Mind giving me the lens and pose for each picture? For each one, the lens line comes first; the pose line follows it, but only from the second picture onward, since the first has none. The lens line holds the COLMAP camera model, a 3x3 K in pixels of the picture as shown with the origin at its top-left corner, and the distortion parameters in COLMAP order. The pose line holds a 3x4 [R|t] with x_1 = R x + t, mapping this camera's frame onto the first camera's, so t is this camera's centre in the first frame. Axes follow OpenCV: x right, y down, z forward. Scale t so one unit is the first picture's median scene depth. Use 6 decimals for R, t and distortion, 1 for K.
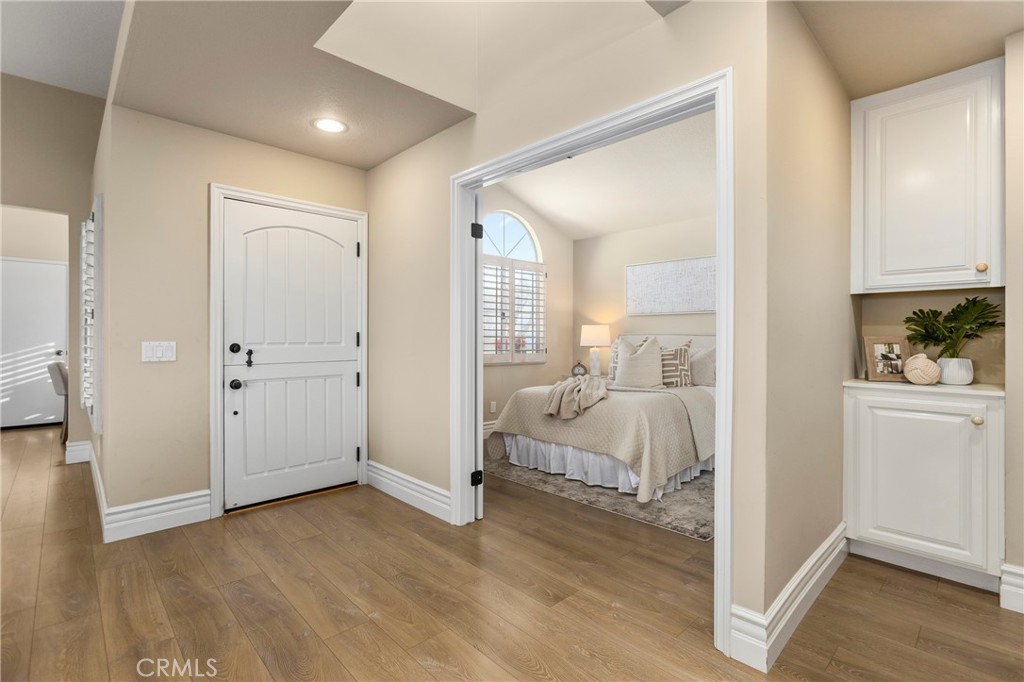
lens RADIAL K [[477.7, 0, 510.2], [0, 477.7, 331.0], [0, 0, 1]] dist [-0.000125, 0.000033]
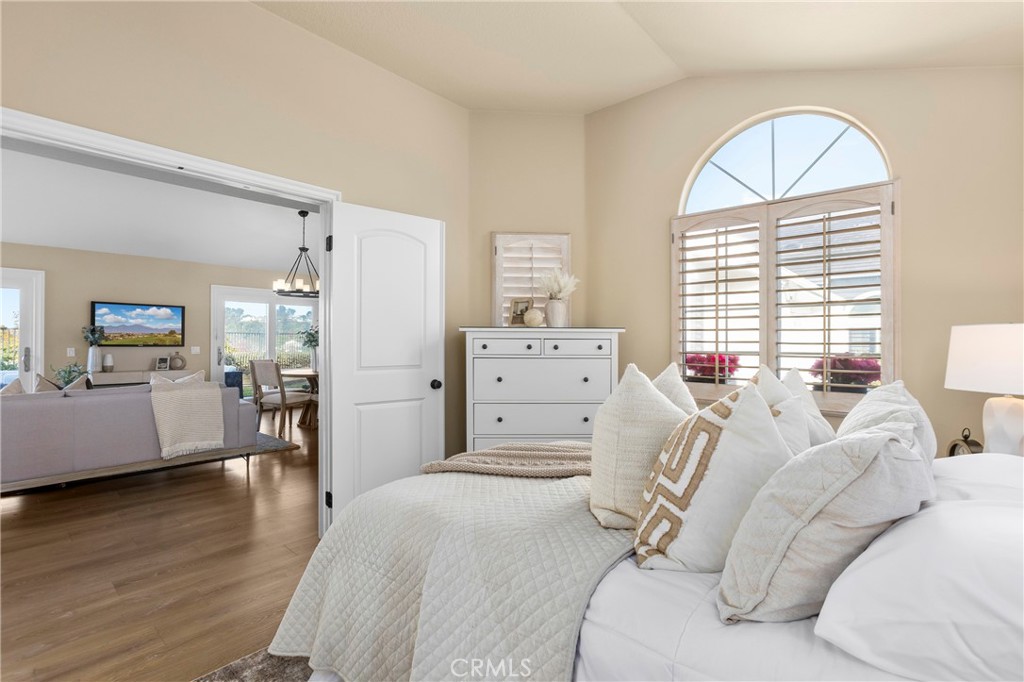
lens RADIAL K [[470.2, 0, 509.8], [0, 470.2, 337.4], [0, 0, 1]] dist [0.001212, 0.000243]
pose [[0.086871, -0.008530, -0.996183, 0.623463], [0.003593, 0.999960, -0.008249, -0.004045], [0.996213, -0.002863, 0.086898, 0.881887]]
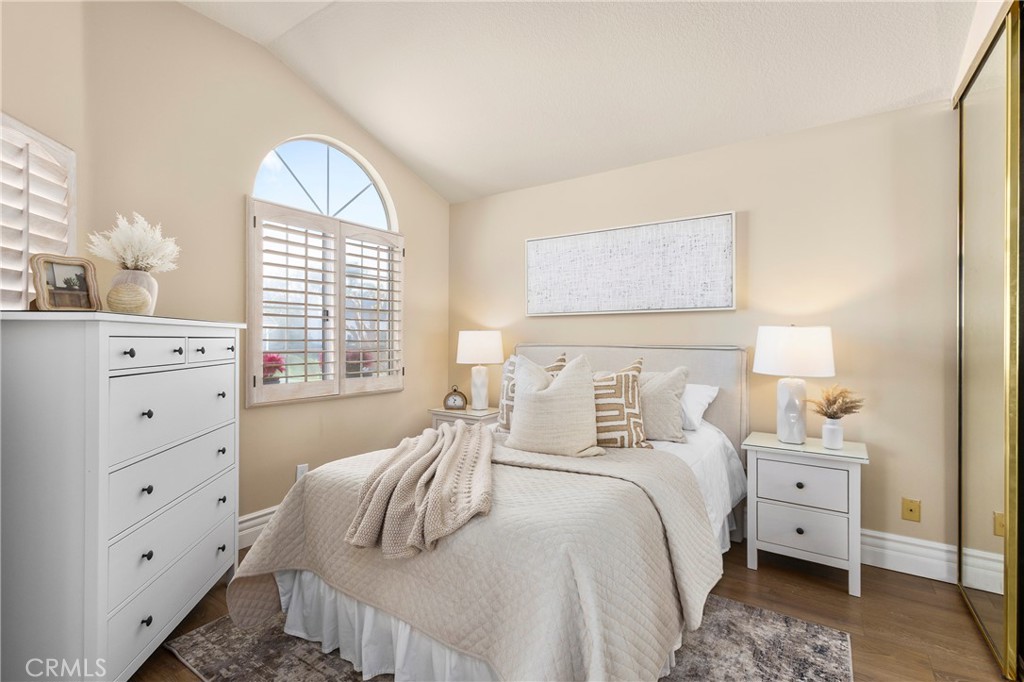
lens RADIAL K [[470.2, 0, 509.8], [0, 470.2, 337.4], [0, 0, 1]] dist [0.001212, 0.000243]
pose [[0.977409, -0.002620, 0.211339, 0.111130], [0.001588, 0.999986, 0.005052, -0.009443], [-0.211349, -0.004602, 0.977400, 0.496814]]
